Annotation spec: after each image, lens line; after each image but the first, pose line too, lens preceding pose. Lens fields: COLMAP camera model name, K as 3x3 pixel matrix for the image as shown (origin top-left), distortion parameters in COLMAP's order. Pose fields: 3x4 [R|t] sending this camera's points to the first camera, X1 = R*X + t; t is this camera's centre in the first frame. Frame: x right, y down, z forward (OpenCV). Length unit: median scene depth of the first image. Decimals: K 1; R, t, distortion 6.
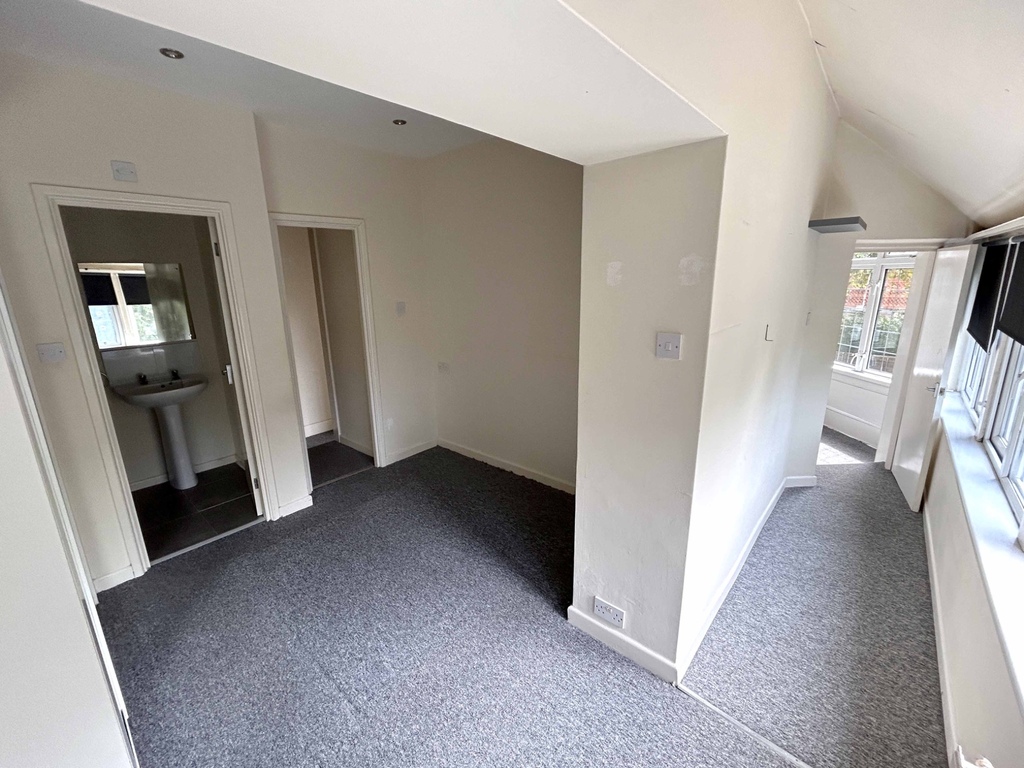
lens RADIAL K [[398.5, 0, 516.0], [0, 398.5, 385.2], [0, 0, 1]] dist [0.001492, 0.000212]
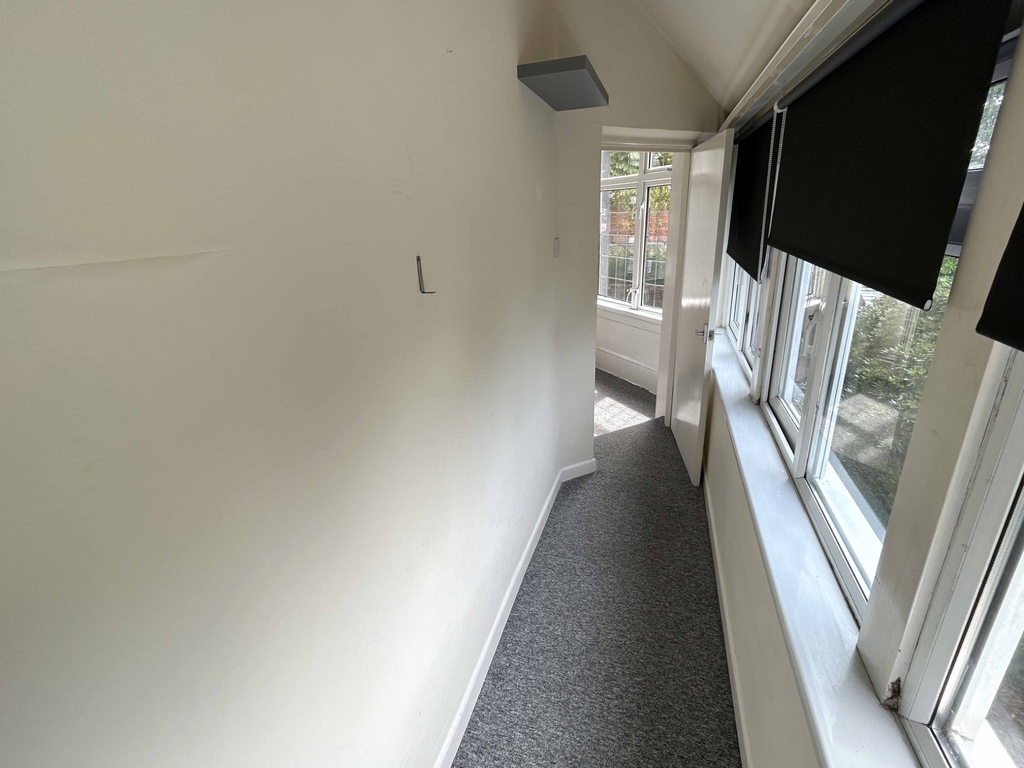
lens RADIAL K [[418.0, 0, 513.5], [0, 418.0, 383.1], [0, 0, 1]] dist [0.002393, 0.000518]
pose [[0.913069, -0.170568, 0.370422, 0.386438], [0.131131, 0.982889, 0.129360, -0.045135], [-0.386148, -0.069541, 0.919812, 0.380818]]
